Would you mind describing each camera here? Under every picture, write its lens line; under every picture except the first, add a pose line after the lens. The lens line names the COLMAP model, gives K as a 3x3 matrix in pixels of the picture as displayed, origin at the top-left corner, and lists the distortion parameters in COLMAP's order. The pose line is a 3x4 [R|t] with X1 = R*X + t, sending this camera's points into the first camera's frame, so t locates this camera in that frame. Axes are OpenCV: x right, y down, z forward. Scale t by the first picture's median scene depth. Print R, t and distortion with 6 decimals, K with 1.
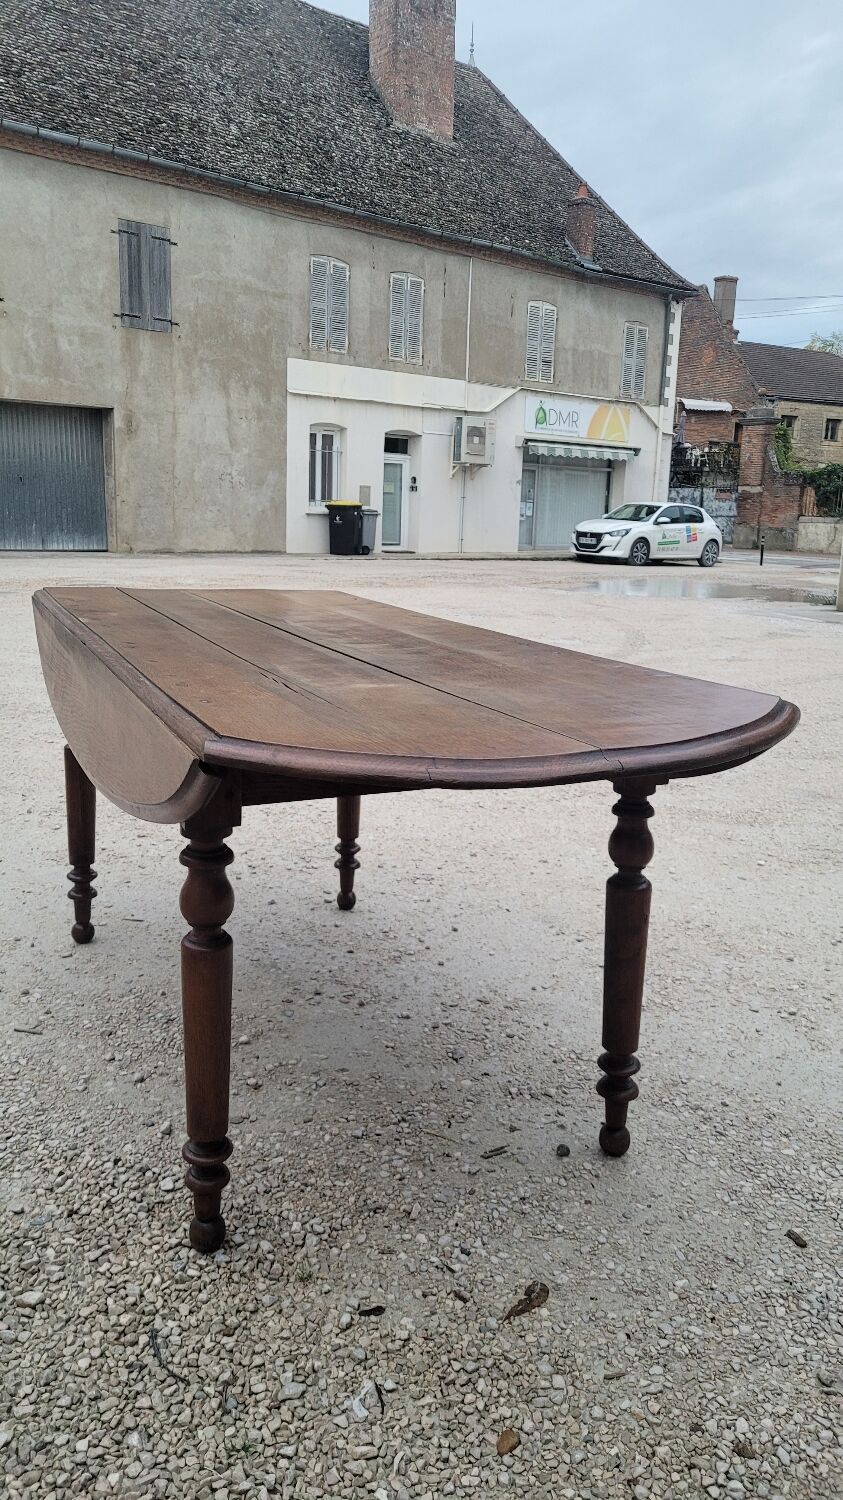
lens RADIAL K [[1104.3, 0, 431.1], [0, 1104.3, 736.0], [0, 0, 1]] dist [0.064946, -0.043492]
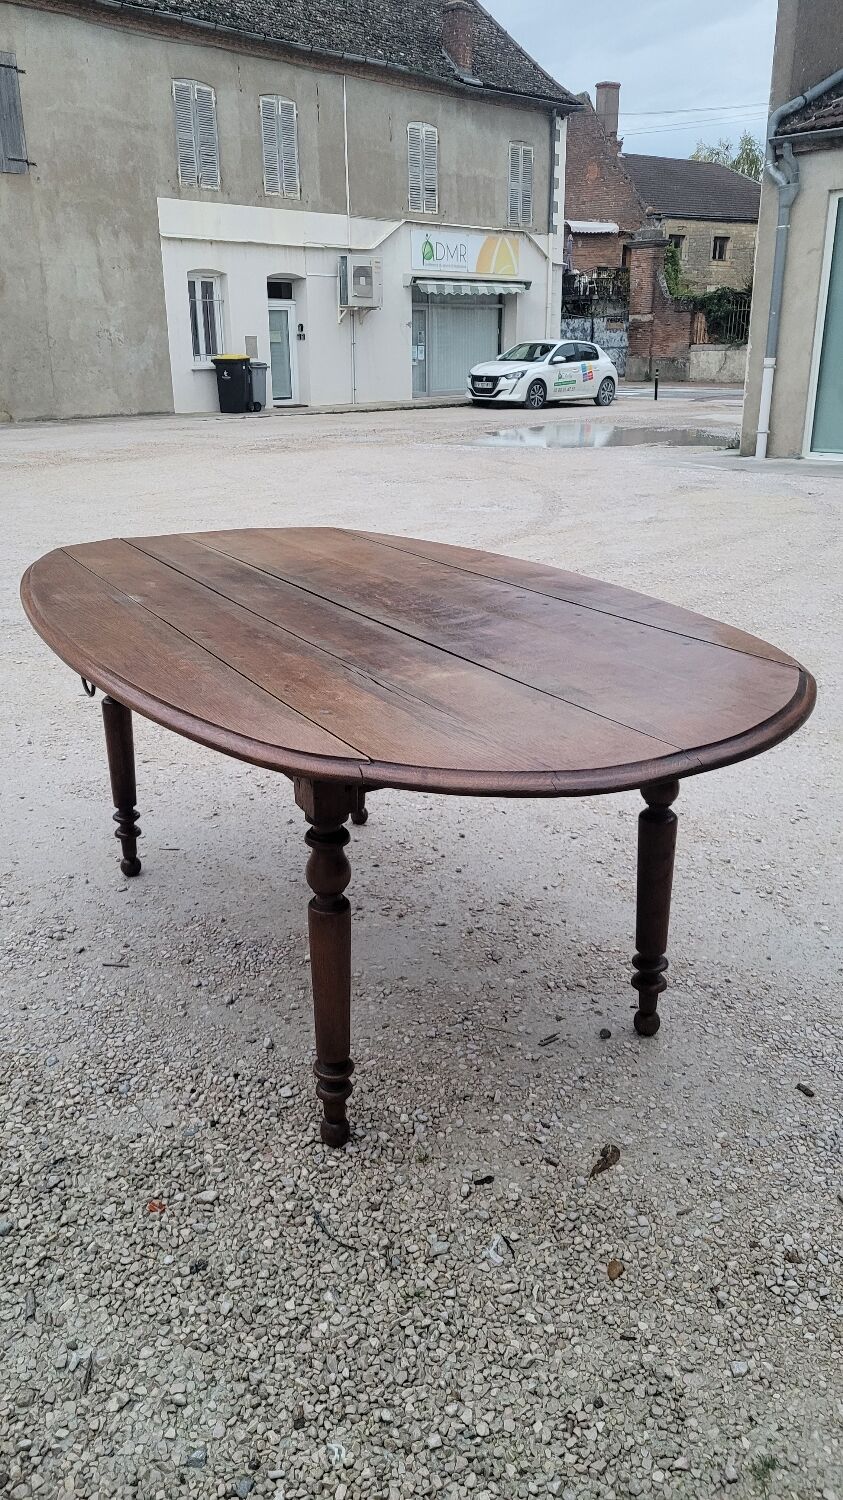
lens RADIAL K [[1104.3, 0, 414.2], [0, 1104.3, 737.6], [0, 0, 1]] dist [0.064946, -0.043492]
pose [[0.995235, -0.069503, 0.068392, -0.122050], [0.059558, 0.988637, 0.138021, -0.101394], [-0.077208, -0.133290, 0.988065, -0.104860]]
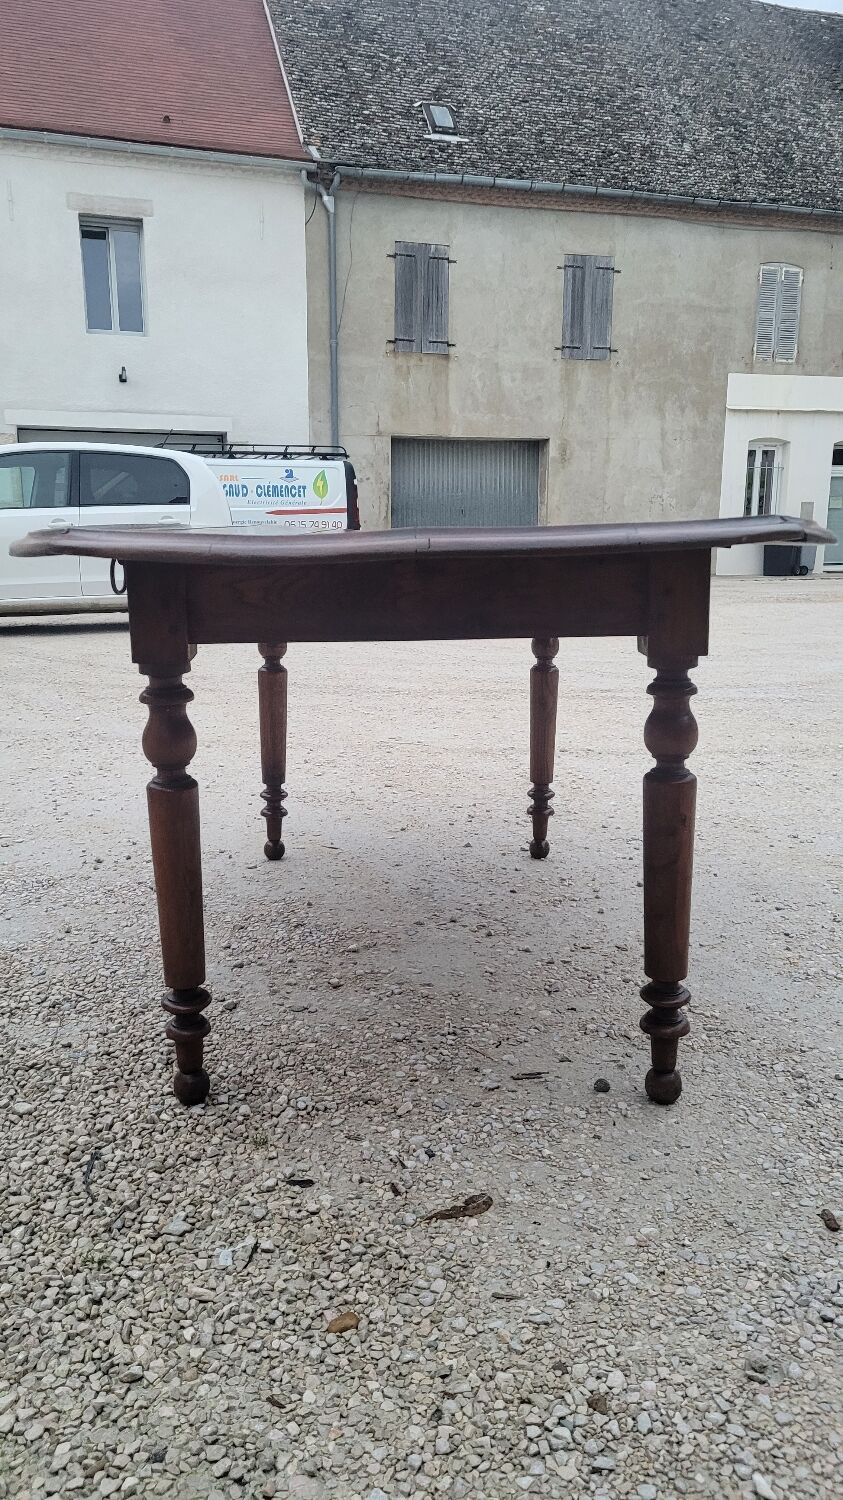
lens RADIAL K [[1104.3, 0, 421.0], [0, 1104.3, 759.4], [0, 0, 1]] dist [0.064946, -0.043492]
pose [[0.918758, 0.046097, -0.392122, 0.265326], [-0.049967, 0.998751, 0.000337, 0.101844], [0.391647, 0.019283, 0.919913, 0.112564]]
